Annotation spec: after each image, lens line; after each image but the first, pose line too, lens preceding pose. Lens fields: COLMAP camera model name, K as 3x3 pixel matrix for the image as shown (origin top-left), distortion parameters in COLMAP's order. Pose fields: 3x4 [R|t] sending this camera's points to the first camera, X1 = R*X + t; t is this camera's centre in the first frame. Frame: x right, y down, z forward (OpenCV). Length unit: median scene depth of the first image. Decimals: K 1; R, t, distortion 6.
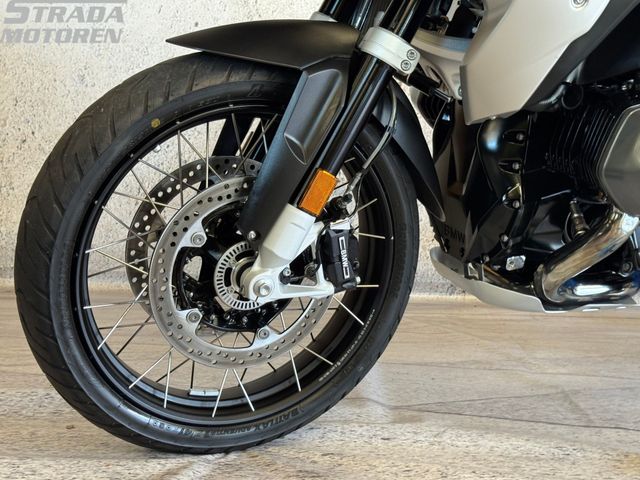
lens RADIAL K [[986.0, 0, 320.0], [0, 986.0, 240.0], [0, 0, 1]] dist [0.165947, -0.133396]
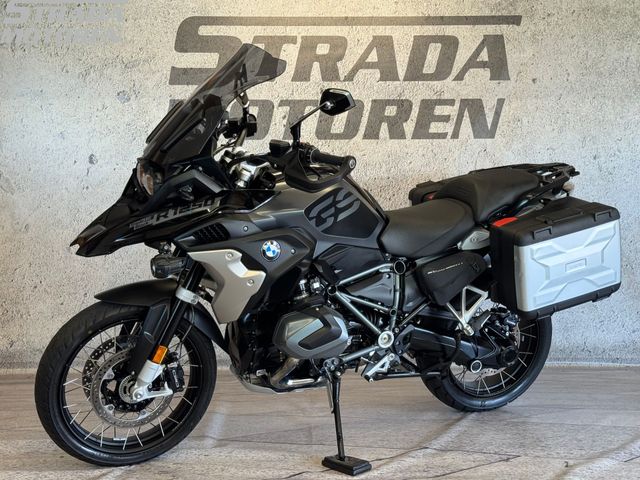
lens RADIAL K [[986.0, 0, 320.0], [0, 986.0, 240.0], [0, 0, 1]] dist [0.165947, -0.133396]
pose [[0.999105, -0.041527, -0.008051, 0.399451], [0.041381, 0.998989, -0.017561, -0.255227], [0.008772, 0.017212, 0.999813, -1.357409]]
